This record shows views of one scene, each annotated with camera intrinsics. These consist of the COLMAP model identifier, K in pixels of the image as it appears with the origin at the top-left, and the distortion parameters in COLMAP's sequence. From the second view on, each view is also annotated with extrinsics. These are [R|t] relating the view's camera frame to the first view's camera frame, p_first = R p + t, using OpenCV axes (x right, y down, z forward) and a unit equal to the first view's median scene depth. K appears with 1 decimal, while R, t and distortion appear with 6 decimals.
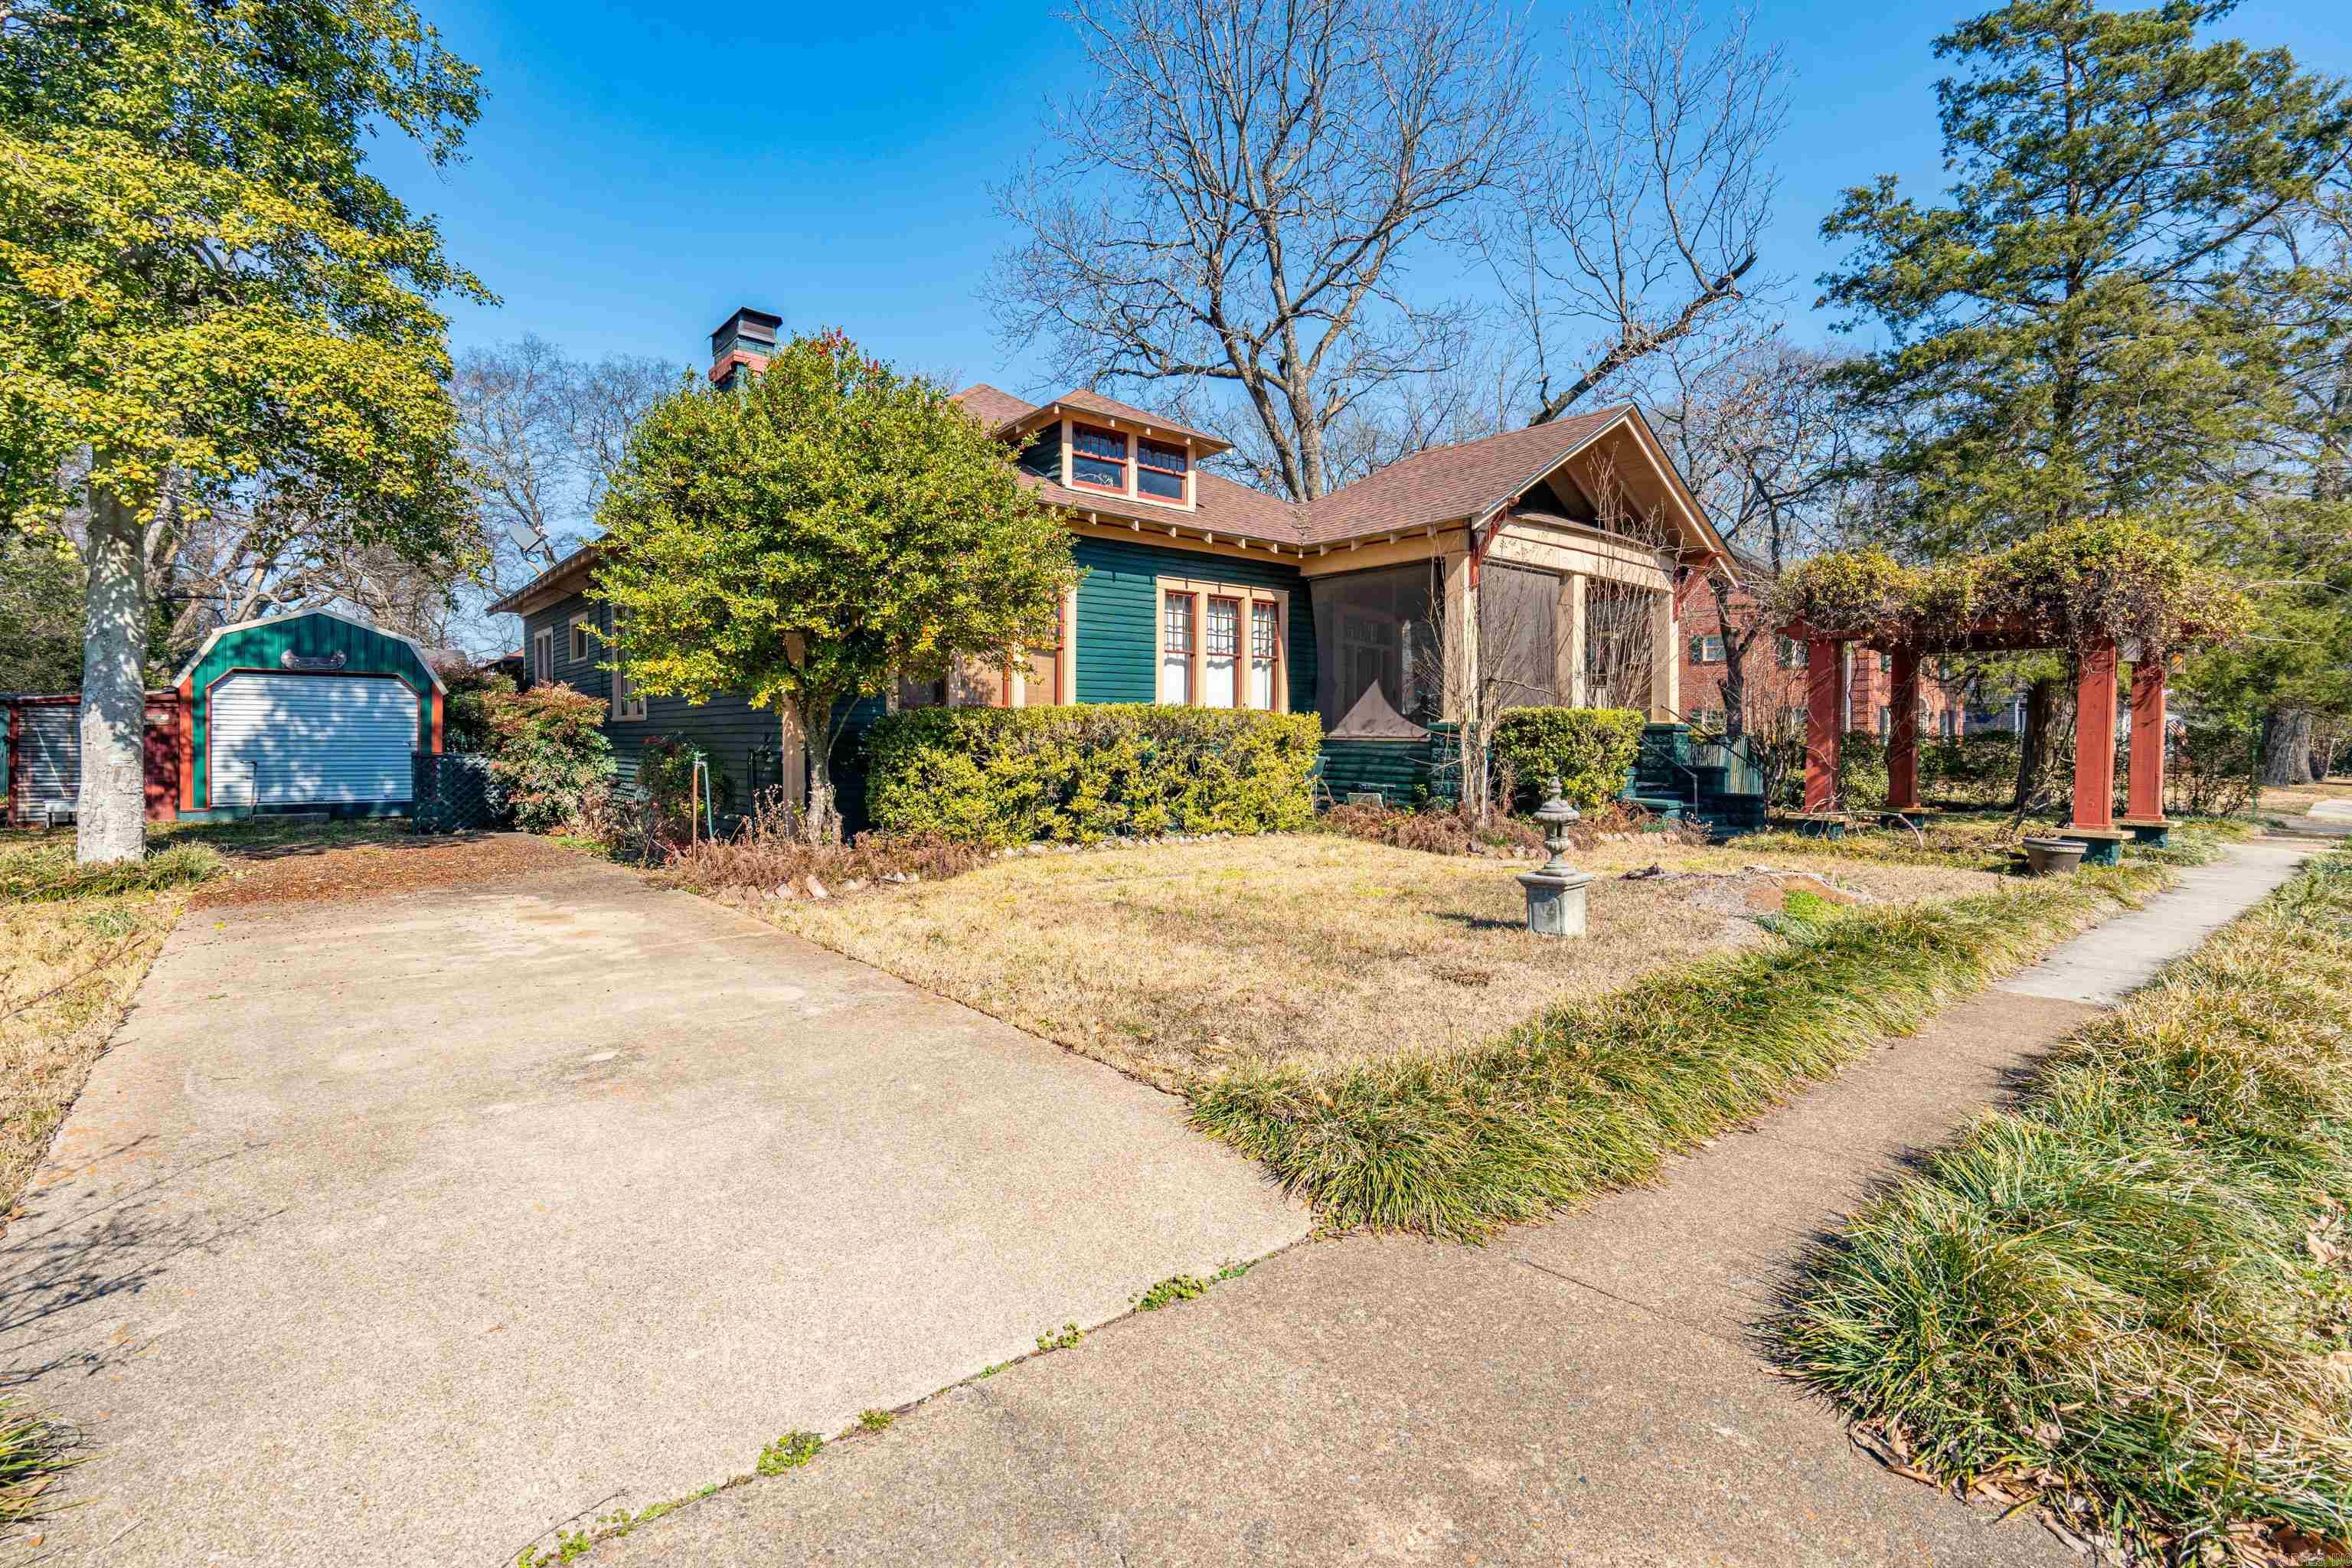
lens RADIAL K [[1076.5, 0, 1171.2], [0, 1076.5, 743.4], [0, 0, 1]] dist [-0.003423, 0.002581]
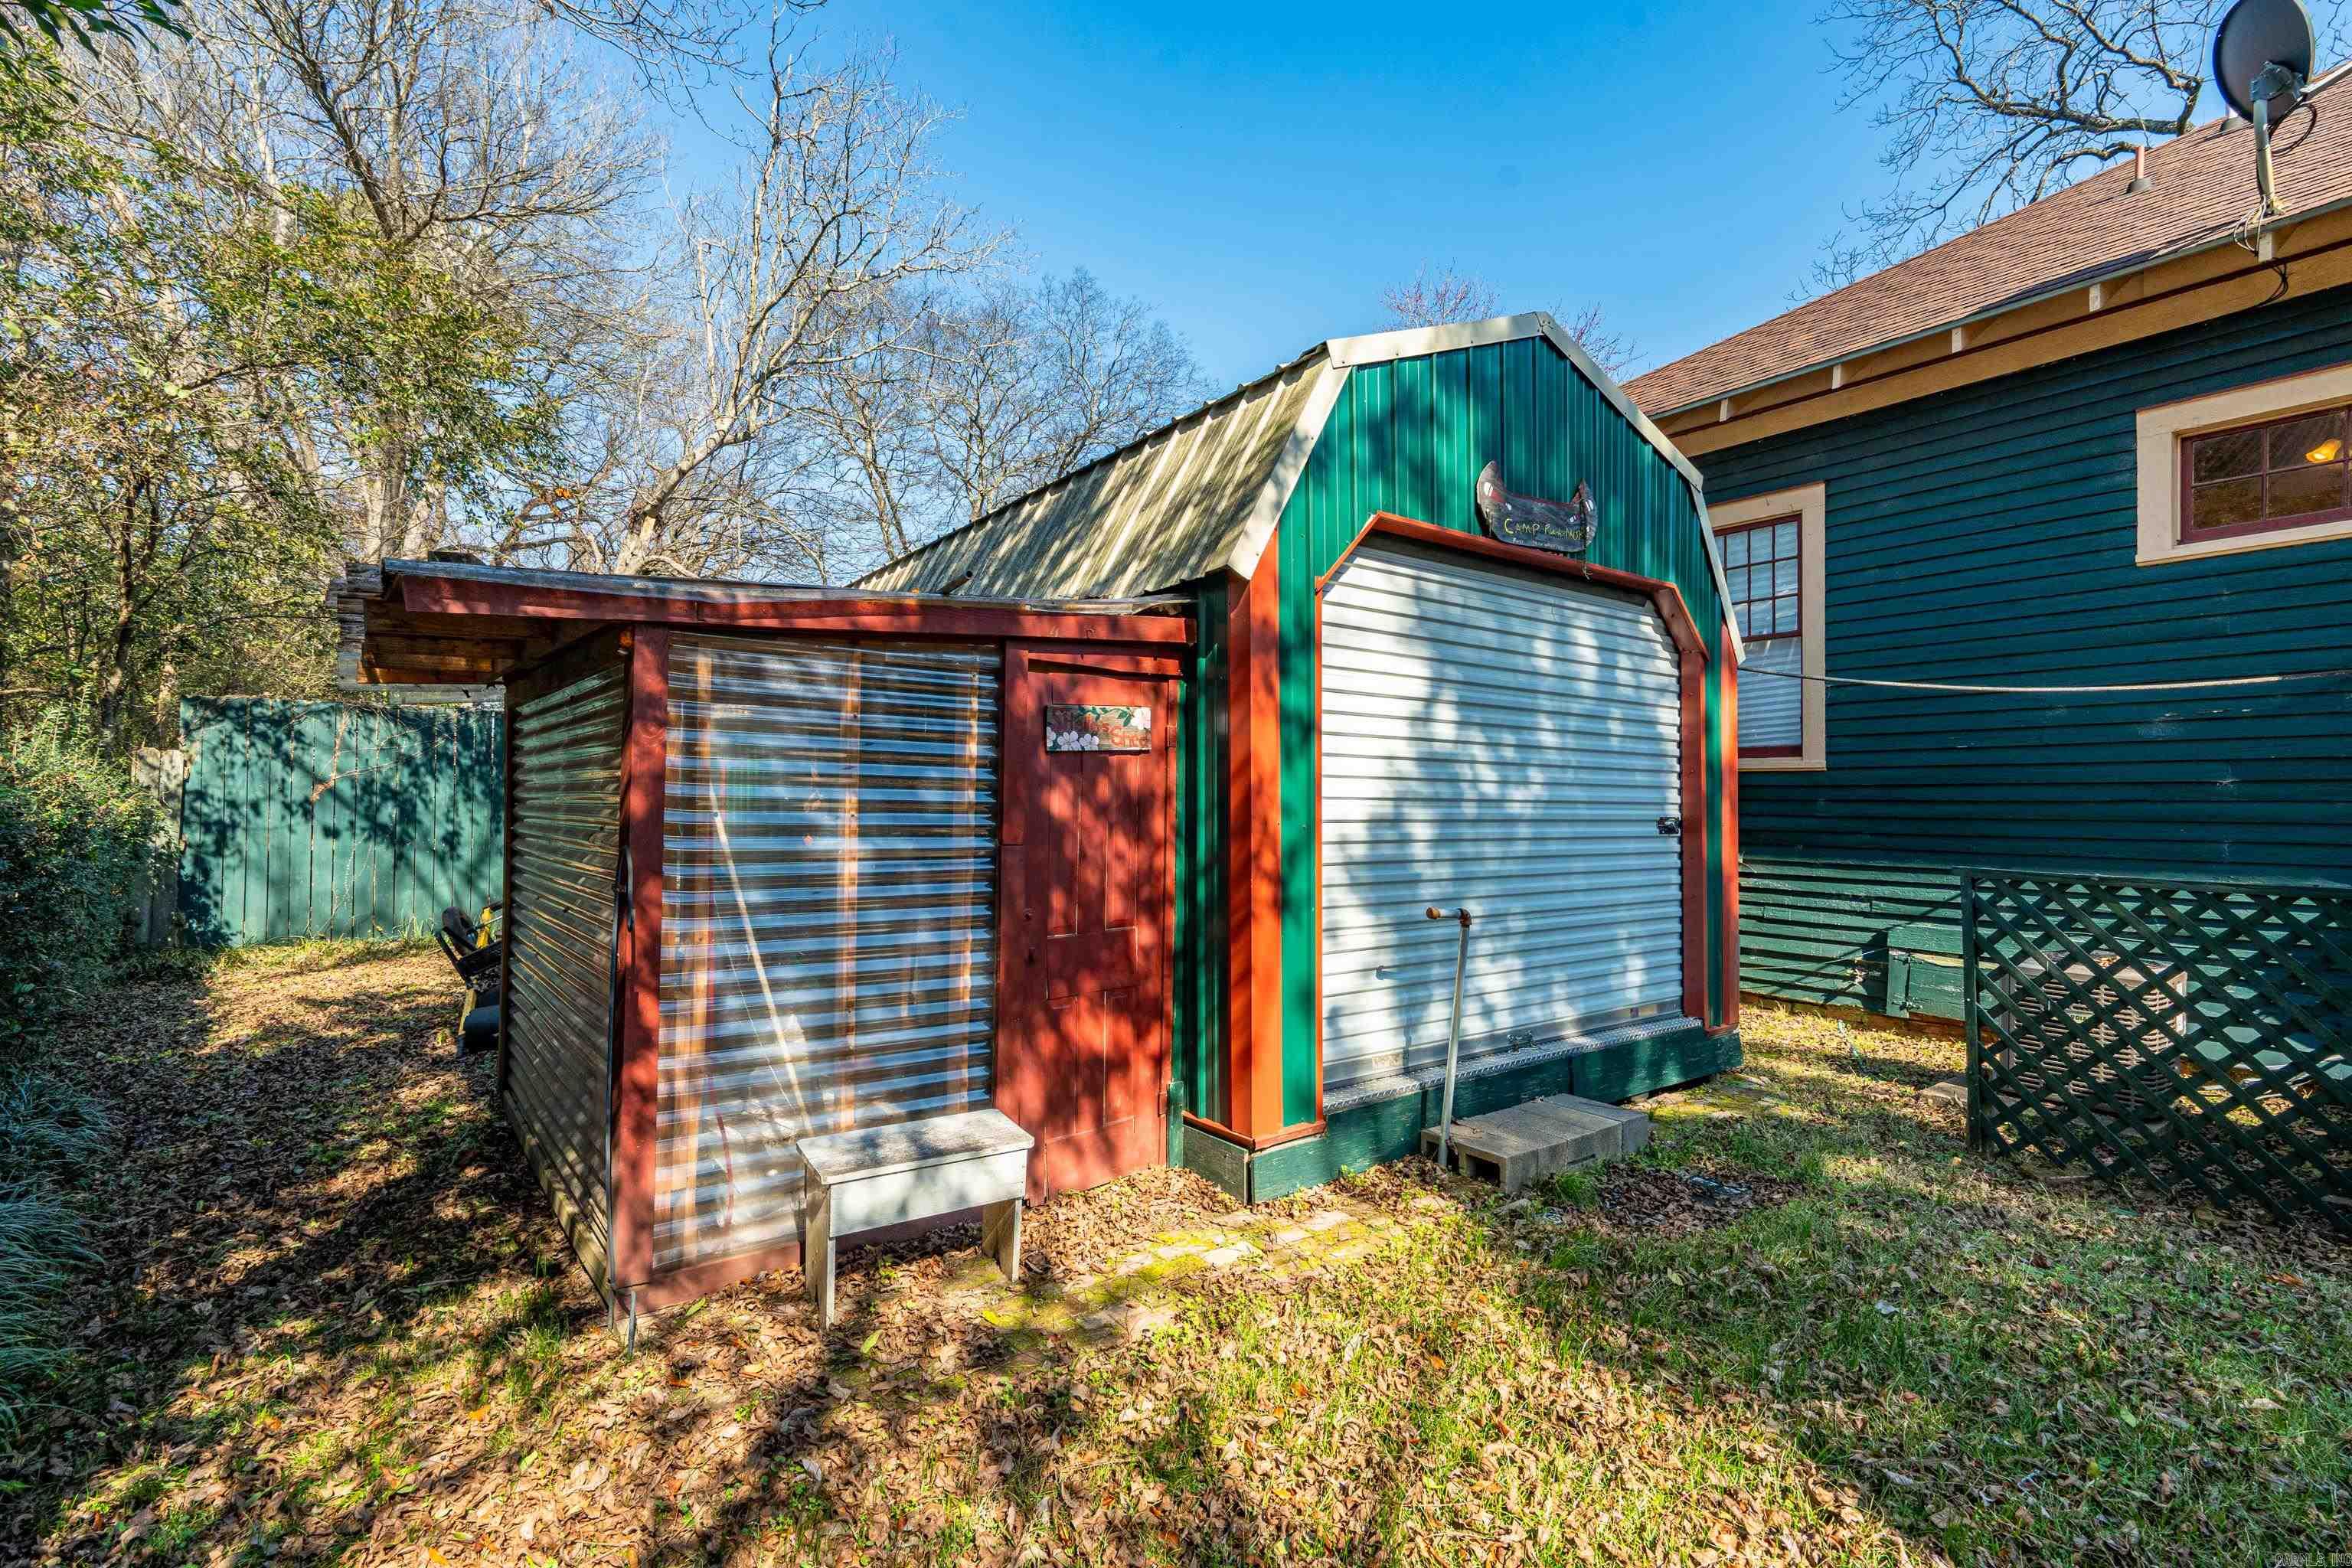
lens RADIAL K [[1076.5, 0, 1165.9], [0, 1076.5, 798.4], [0, 0, 1]] dist [-0.003423, 0.002581]
pose [[0.998710, 0.000602, -0.050779, -0.586145], [-0.001148, 0.999942, -0.010732, -0.002987], [0.050769, 0.010777, 0.998652, 0.492386]]
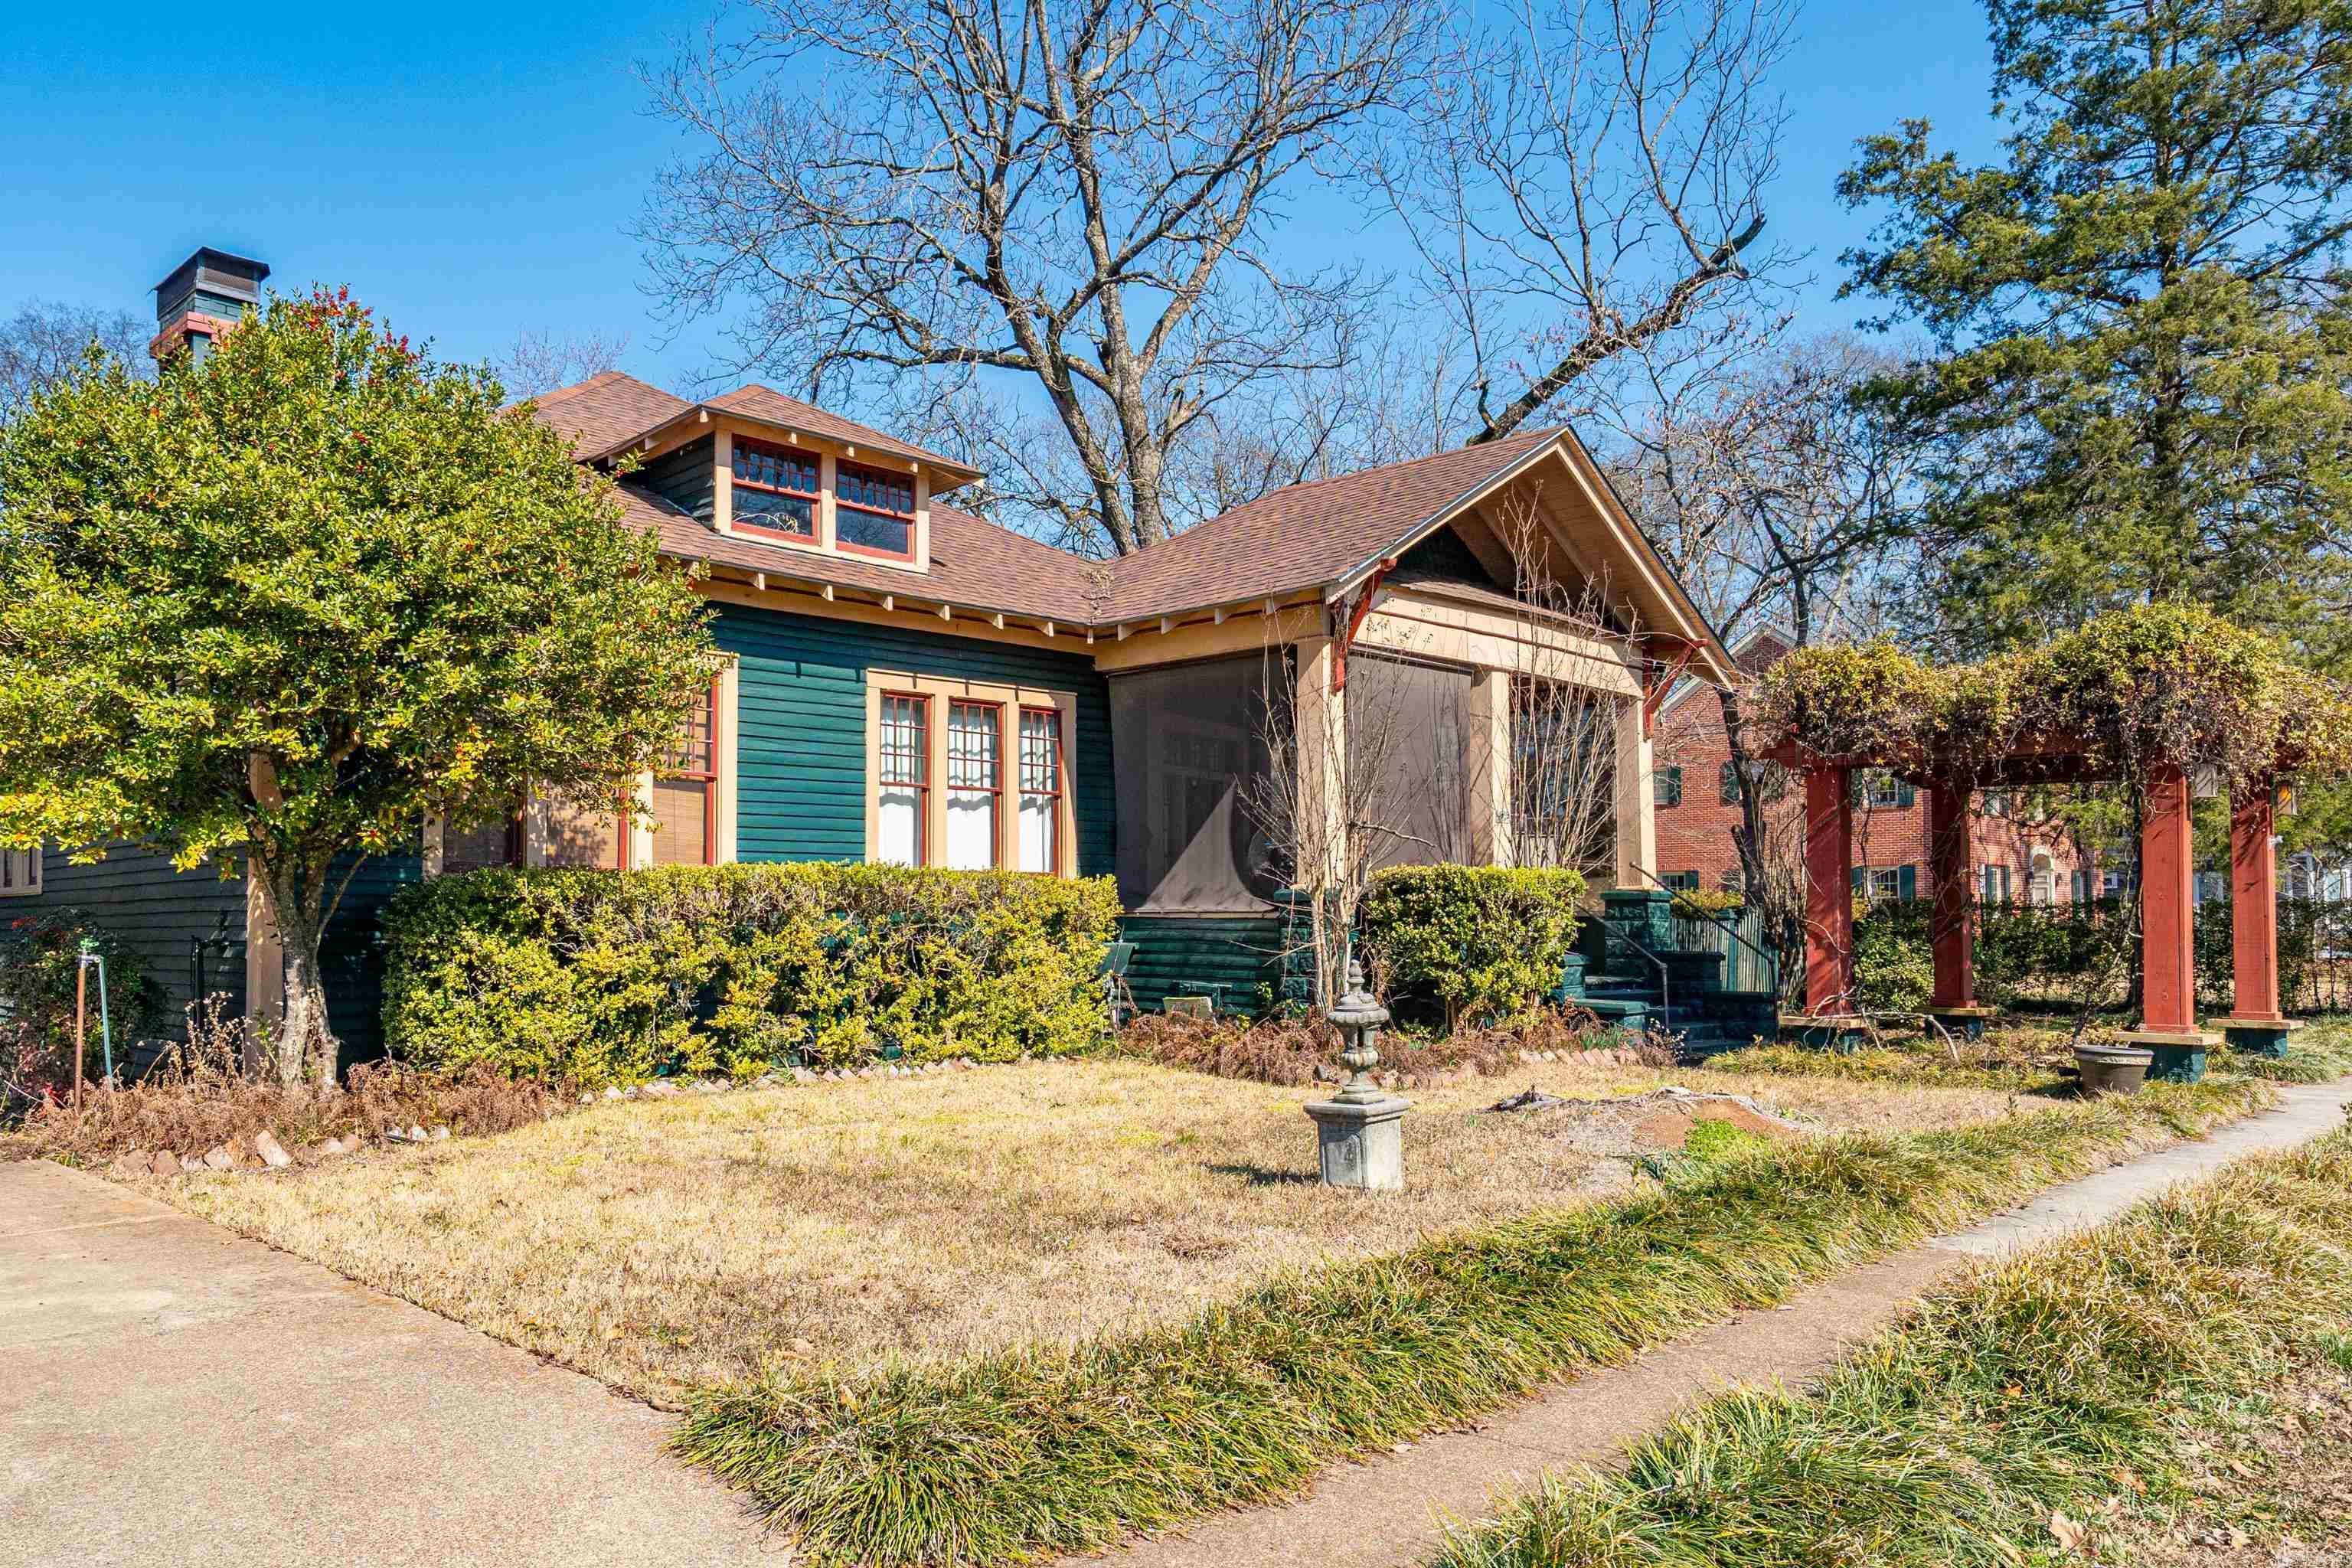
lens RADIAL K [[1693.5, 0, 1161.1], [0, 1693.5, 838.2], [0, 0, 1]] dist [-0.012959, 0.015429]
pose [[0.994225, -0.002418, 0.107290, 0.062241], [0.008220, 0.998525, -0.053674, 0.005154], [-0.107002, 0.054246, 0.992778, -0.043096]]
